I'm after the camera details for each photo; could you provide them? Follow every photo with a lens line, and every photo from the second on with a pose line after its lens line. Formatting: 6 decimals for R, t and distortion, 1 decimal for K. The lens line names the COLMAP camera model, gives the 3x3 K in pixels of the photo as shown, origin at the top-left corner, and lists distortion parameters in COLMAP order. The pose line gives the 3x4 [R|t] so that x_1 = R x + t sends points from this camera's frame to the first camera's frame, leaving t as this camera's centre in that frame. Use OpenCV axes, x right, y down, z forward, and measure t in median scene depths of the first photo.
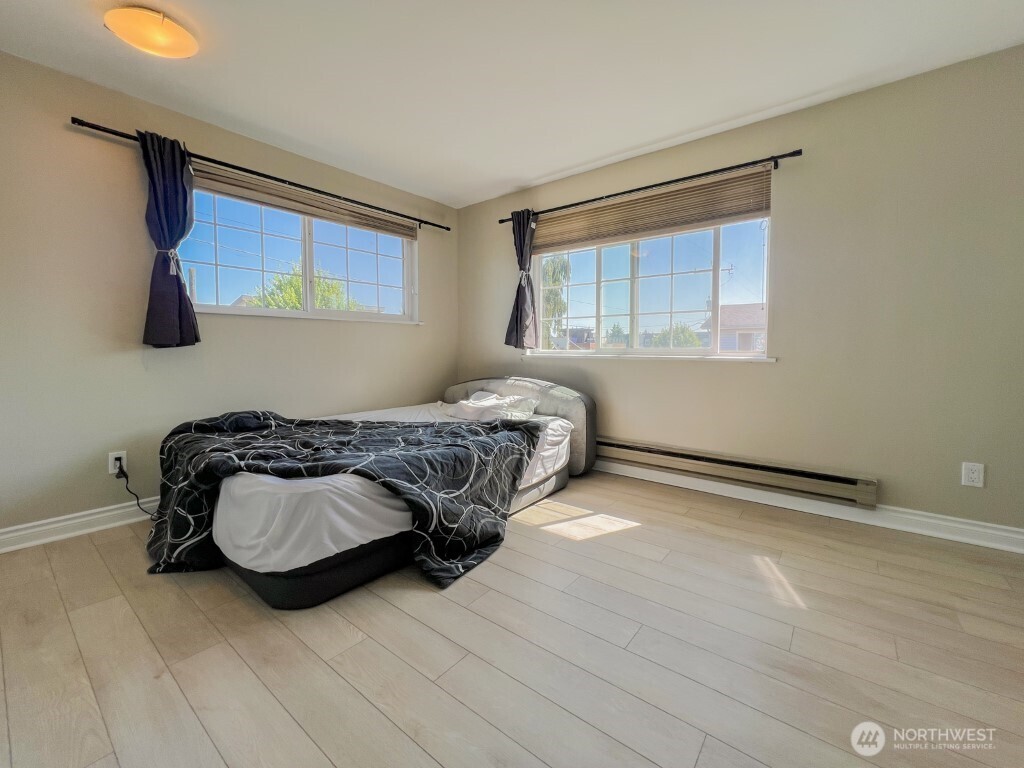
lens RADIAL K [[418.3, 0, 509.9], [0, 418.3, 374.1], [0, 0, 1]] dist [-0.012308, 0.001468]
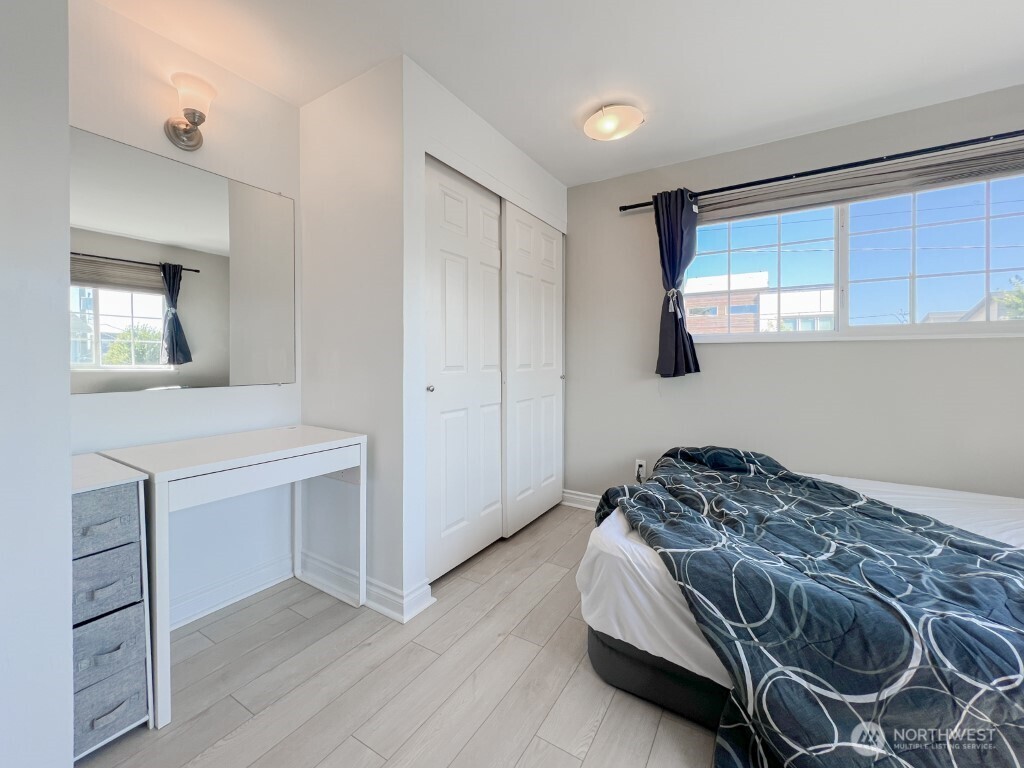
lens RADIAL K [[418.3, 0, 479.3], [0, 418.3, 369.9], [0, 0, 1]] dist [-0.012308, 0.001468]
pose [[0.113865, 0.013457, -0.993405, 0.286574], [-0.060022, 0.998175, 0.006642, -0.075171], [0.991681, 0.058870, 0.114465, 0.458836]]
